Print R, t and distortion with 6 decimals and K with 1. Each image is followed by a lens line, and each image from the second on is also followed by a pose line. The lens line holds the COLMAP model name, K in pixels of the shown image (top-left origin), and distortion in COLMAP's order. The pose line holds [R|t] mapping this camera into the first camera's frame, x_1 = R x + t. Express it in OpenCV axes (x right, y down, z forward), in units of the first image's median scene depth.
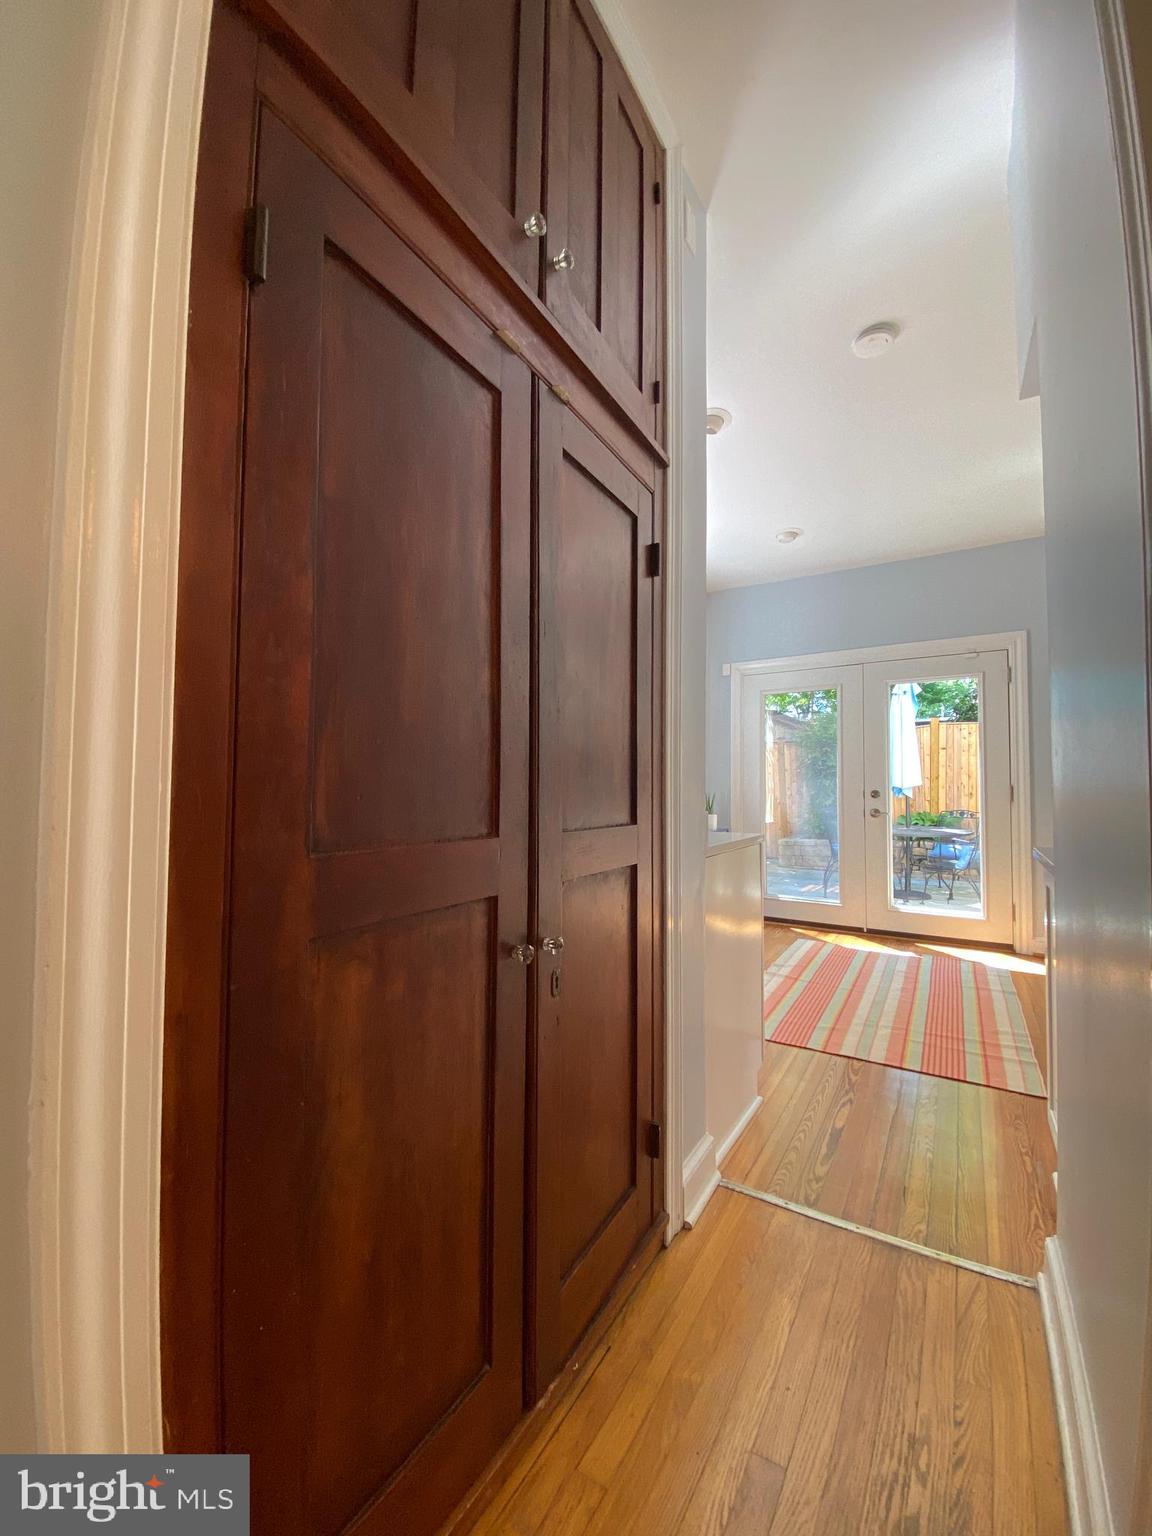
lens RADIAL K [[612.9, 0, 576.0], [0, 612.9, 768.0], [0, 0, 1]] dist [-0.001276, -0.000255]
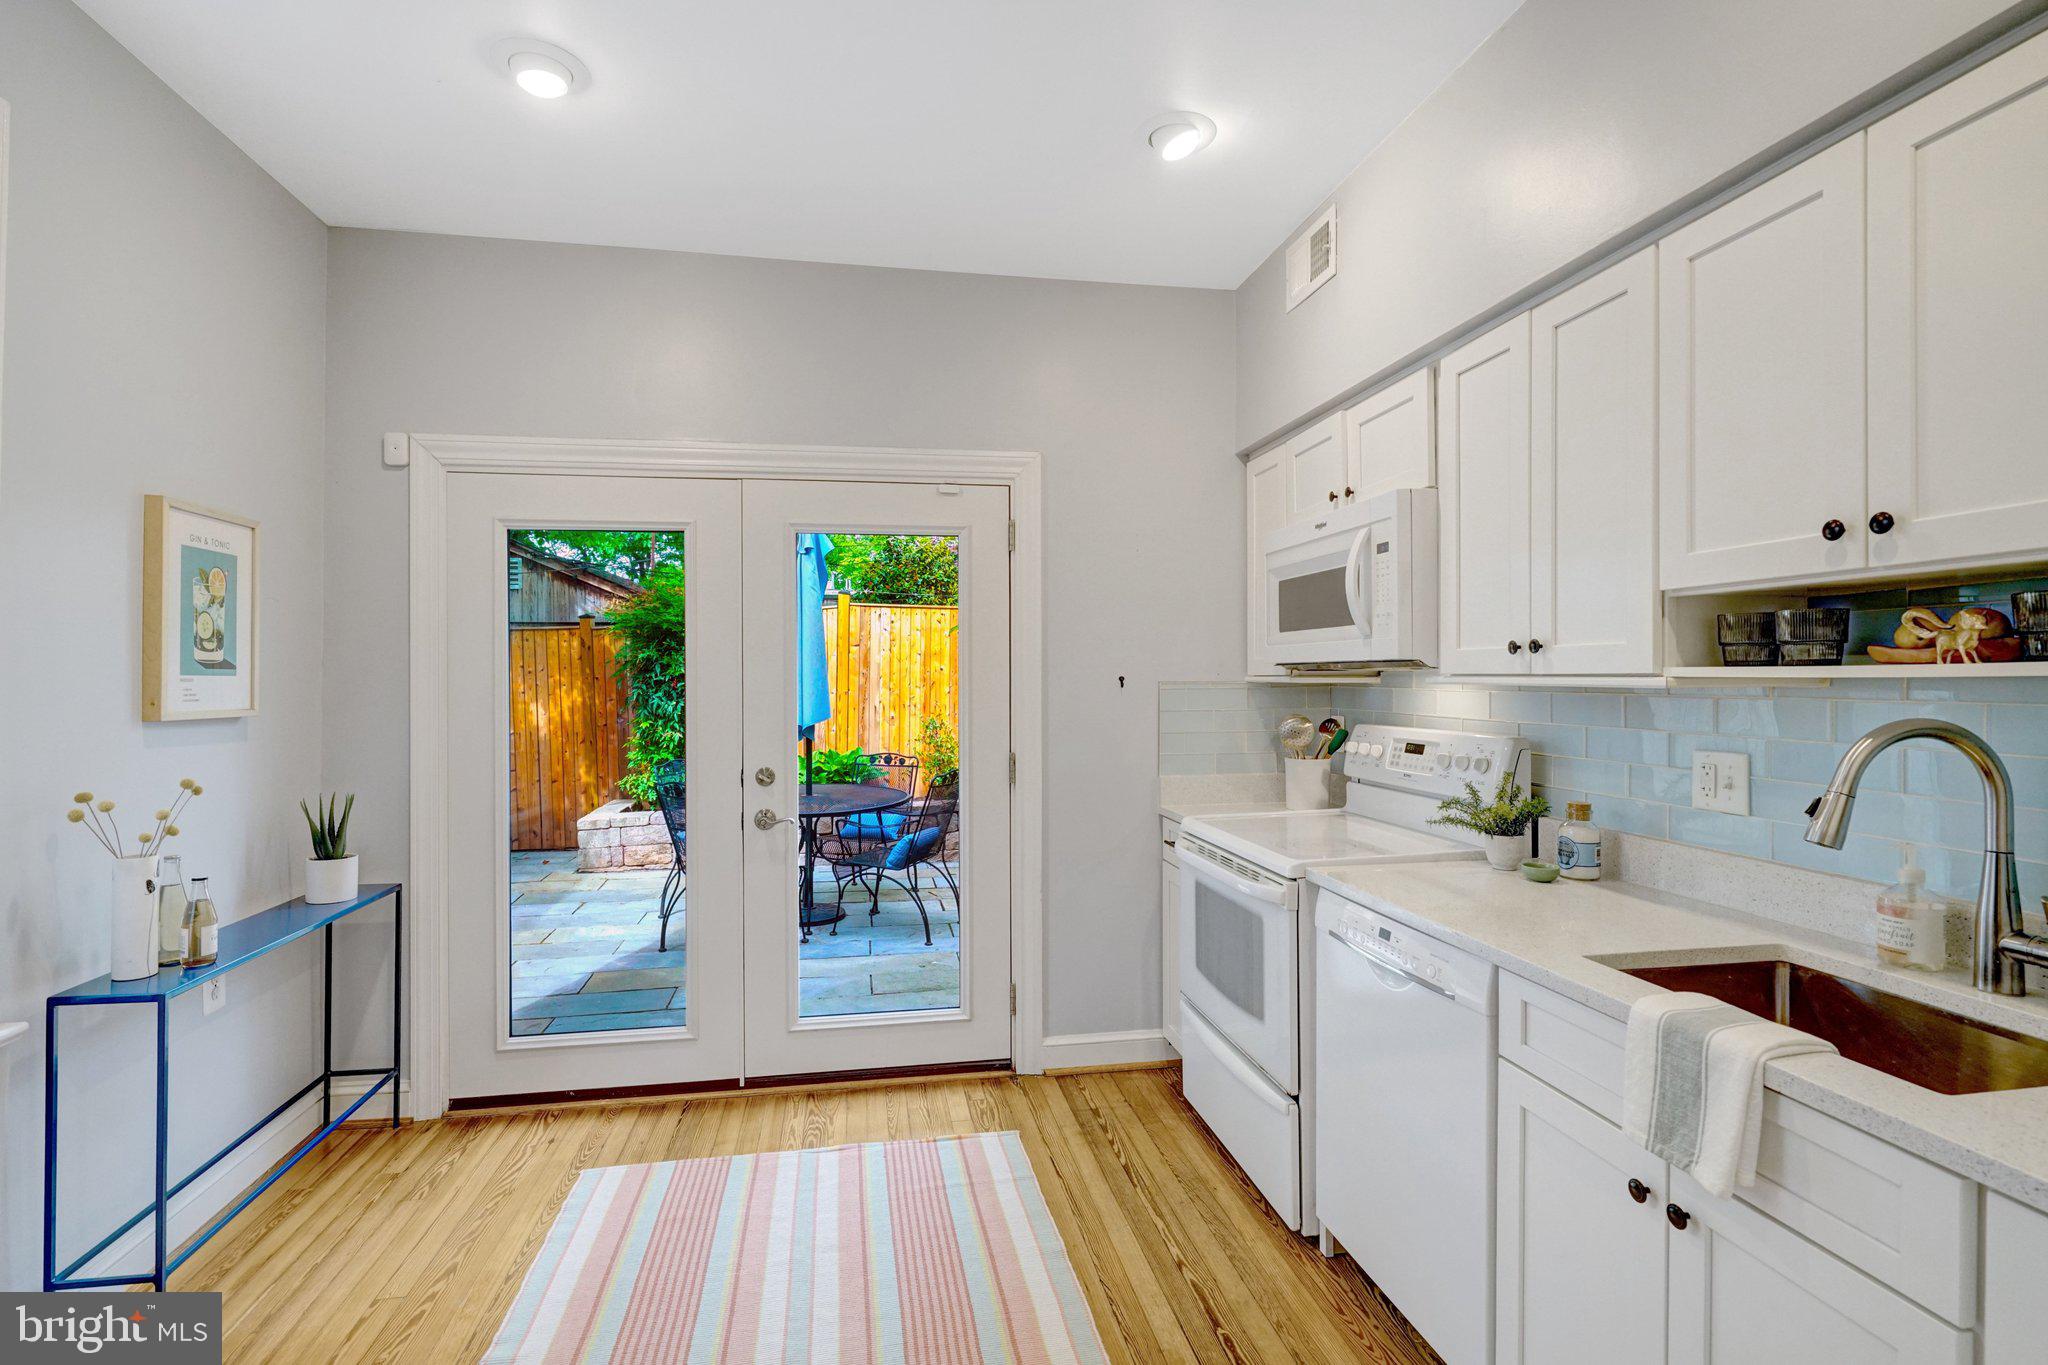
lens RADIAL K [[953.9, 0, 1012.1], [0, 953.9, 674.3], [0, 0, 1]] dist [-0.002210, -0.000104]
pose [[0.745094, -0.005346, 0.666938, 0.342478], [-0.015288, 0.999568, 0.025092, -0.105656], [-0.666784, -0.028892, 0.744691, 0.780690]]
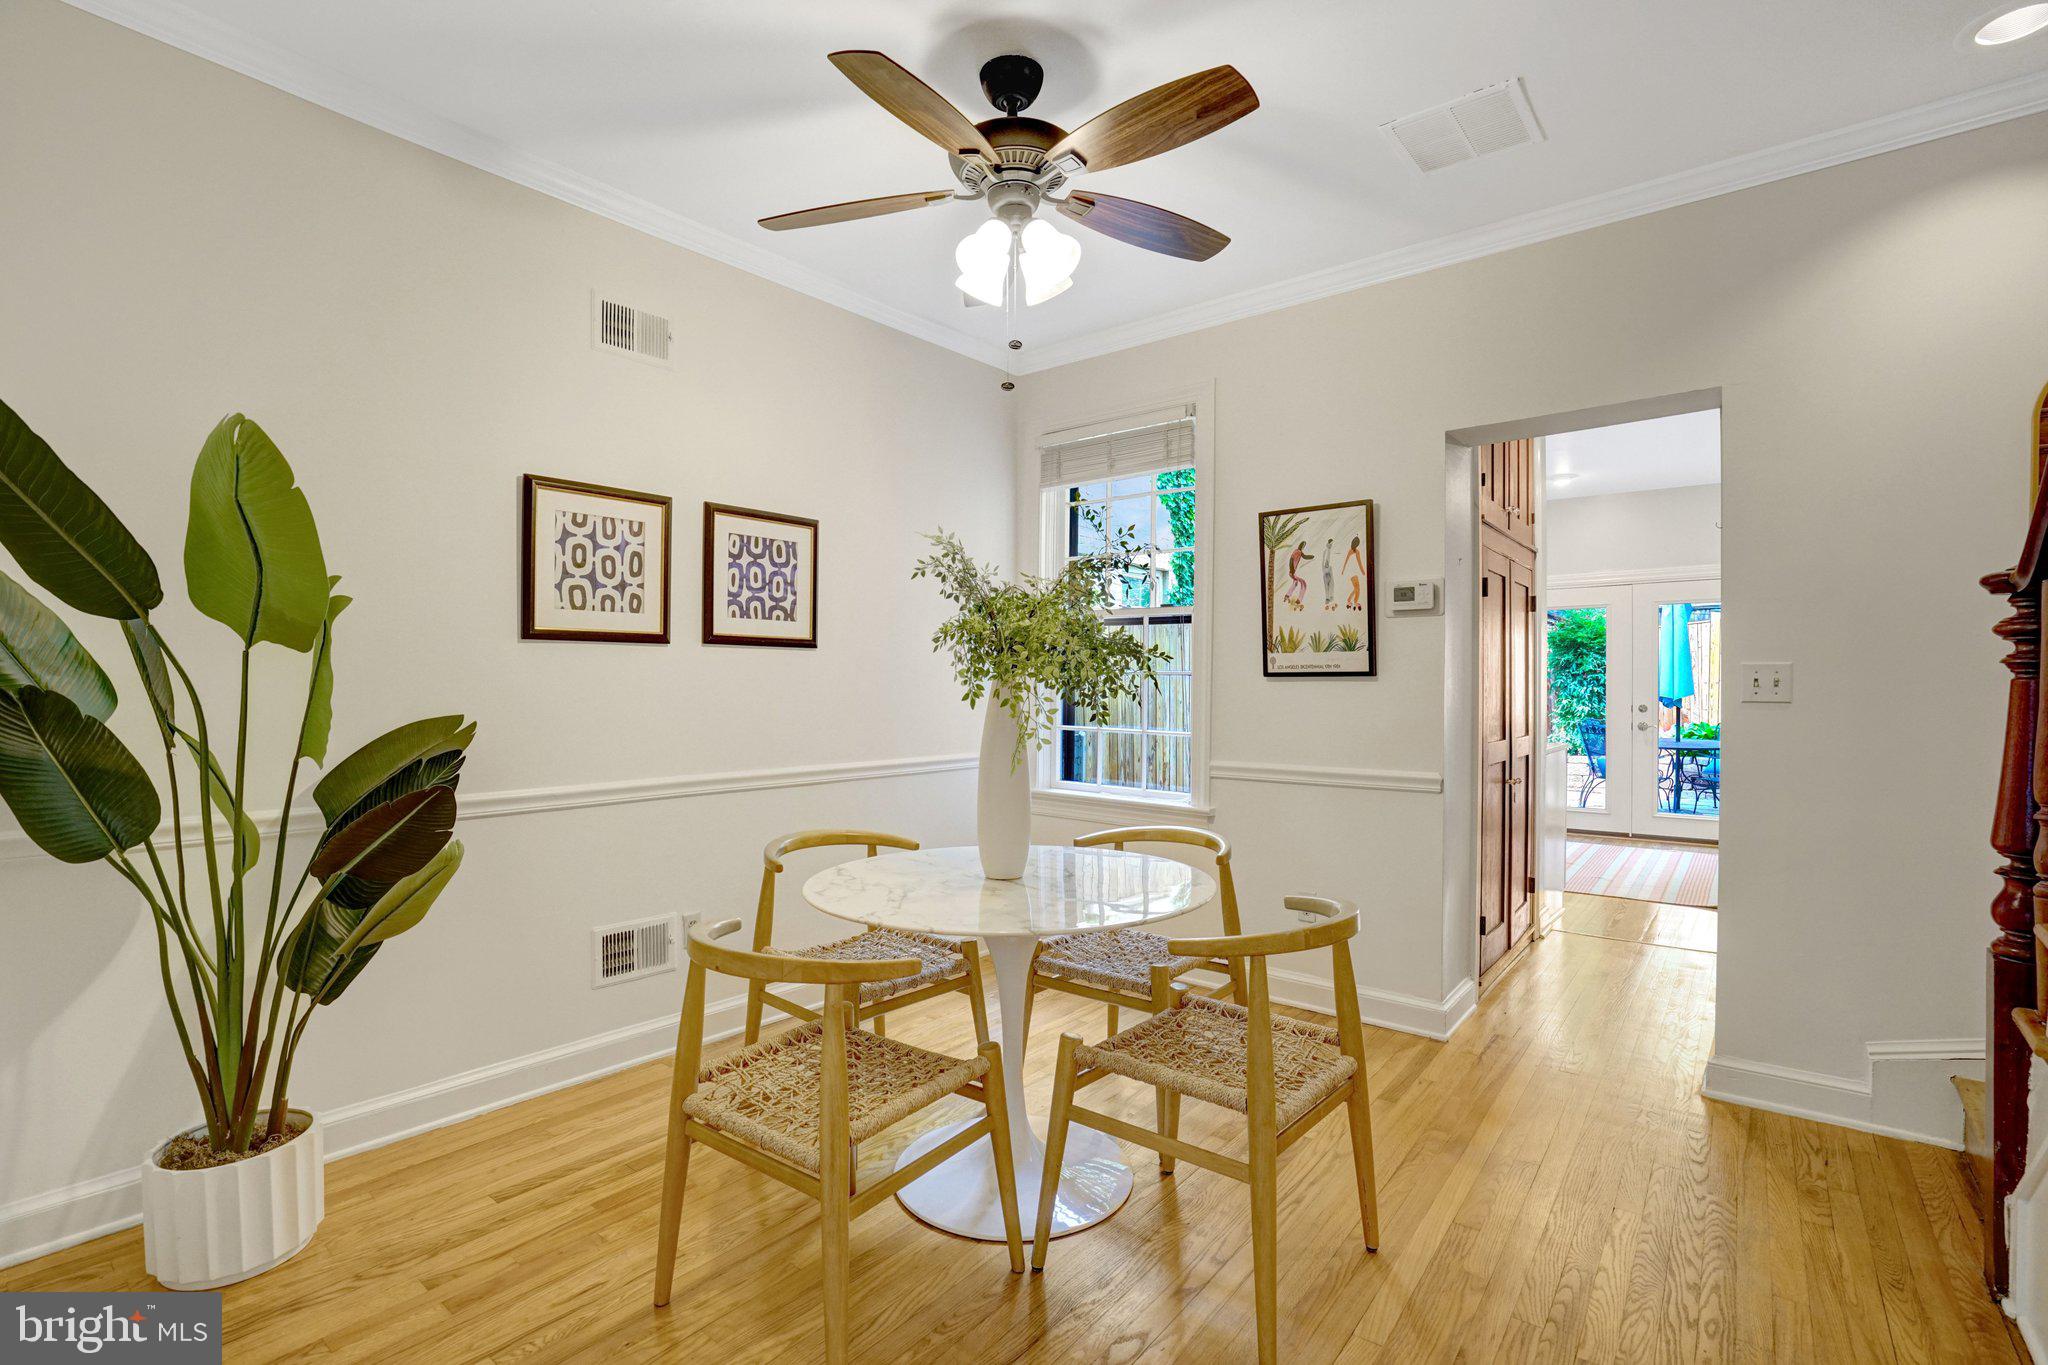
lens RADIAL K [[952.7, 0, 1019.4], [0, 952.7, 688.7], [0, 0, 1]] dist [-0.002505, 0.000334]
pose [[0.992628, -0.002490, -0.121172, -0.764806], [0.007331, 0.999192, 0.039520, -0.131657], [0.120976, -0.040117, 0.991844, -1.522042]]
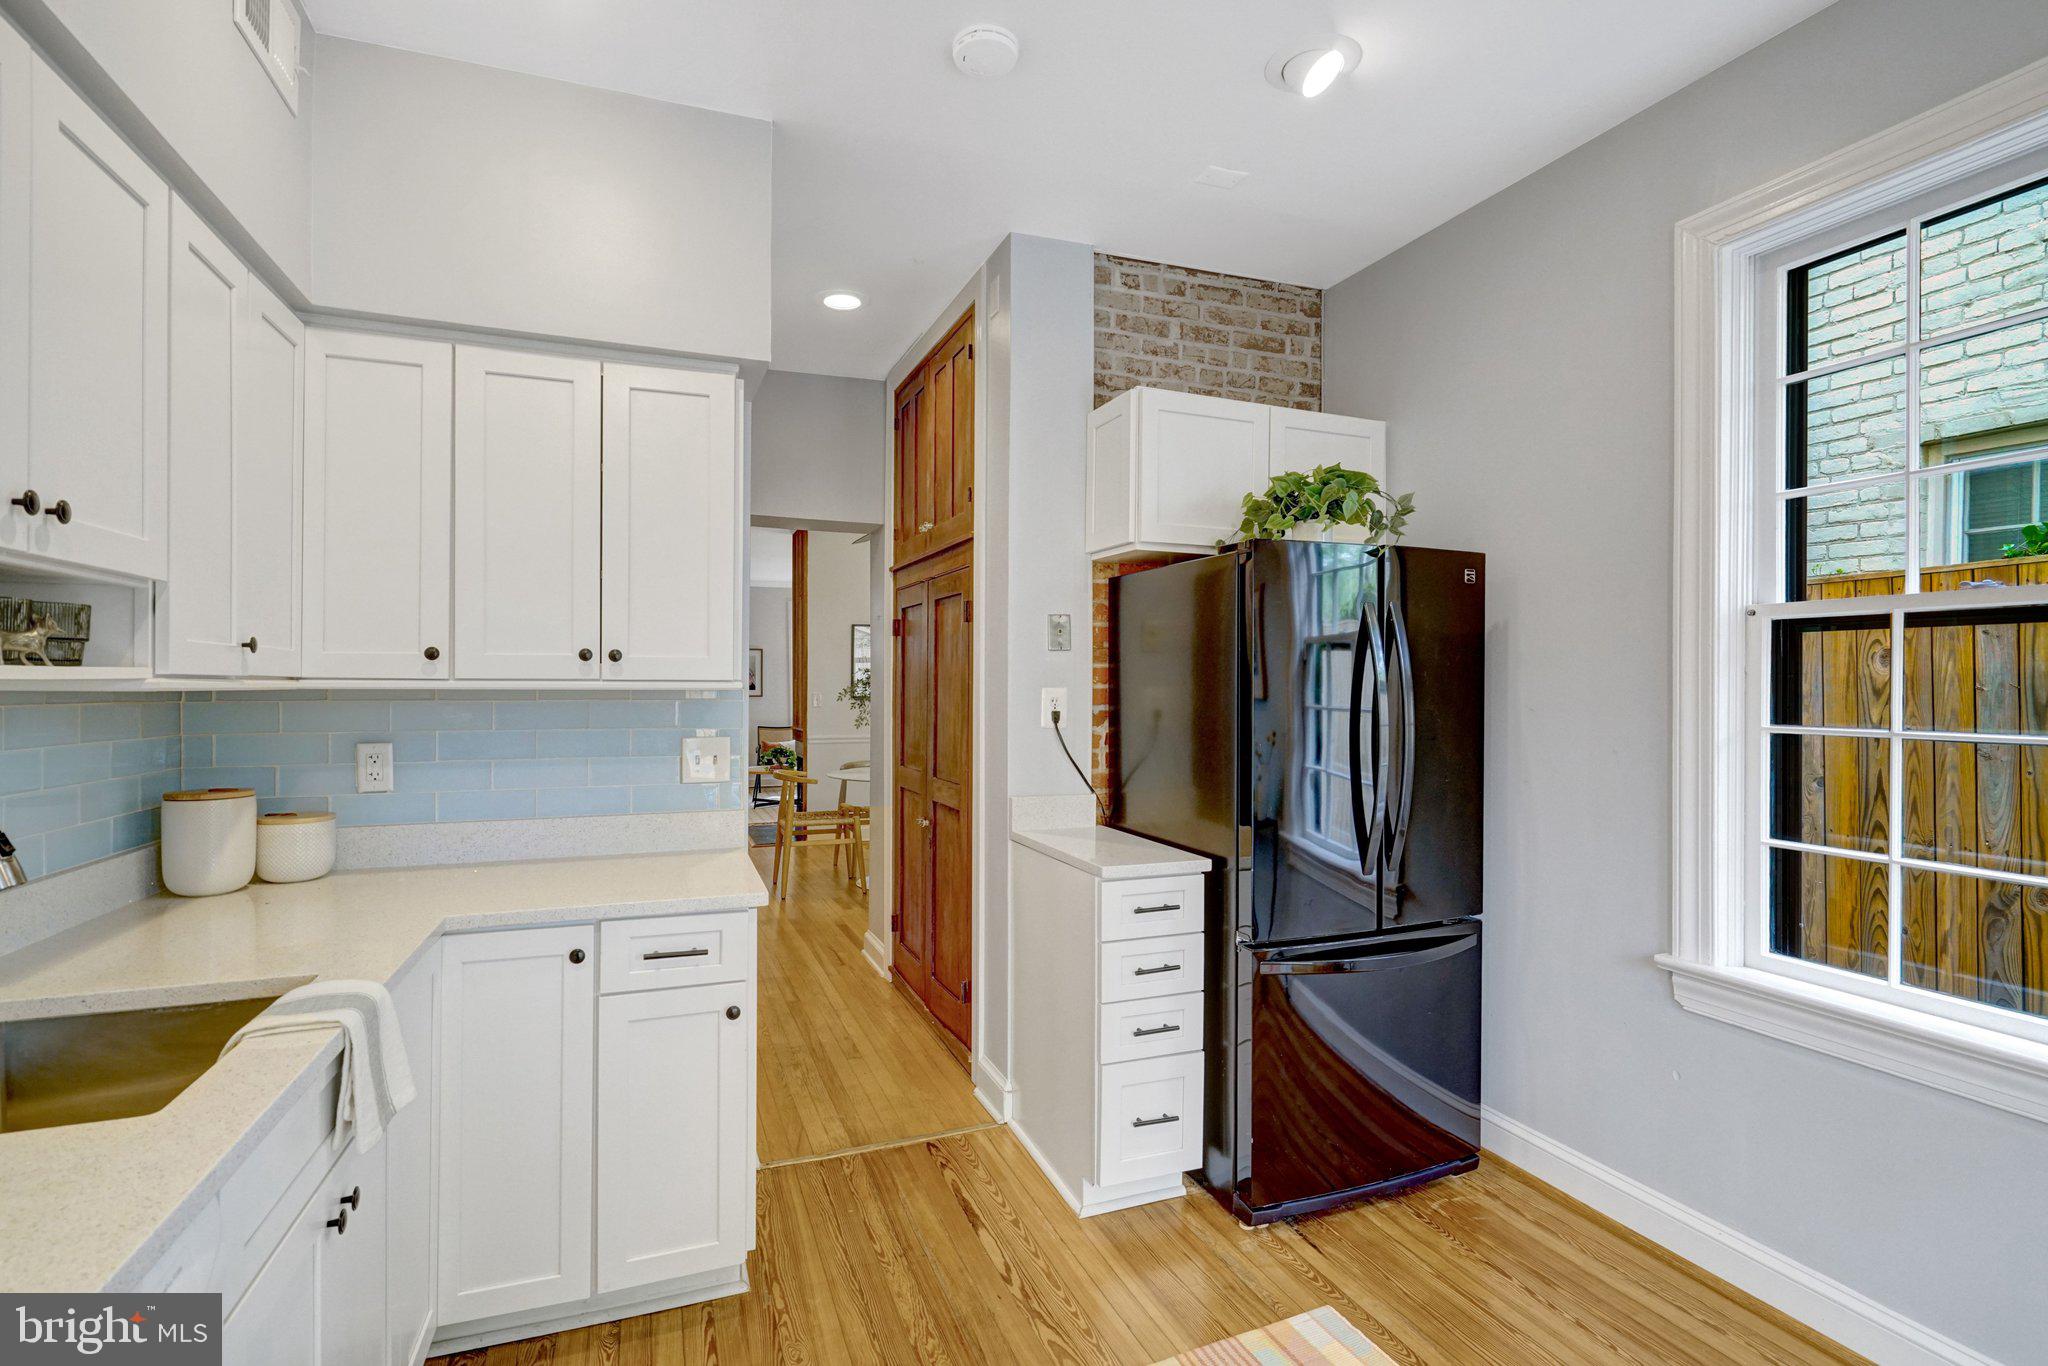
lens RADIAL K [[936.8, 0, 997.3], [0, 936.8, 684.2], [0, 0, 1]] dist [-0.000768, 0.000159]
pose [[-0.609712, -0.009251, -0.792569, 1.253829], [0.020071, 0.999431, -0.027106, -0.068451], [0.792369, -0.032435, -0.609180, 1.619744]]
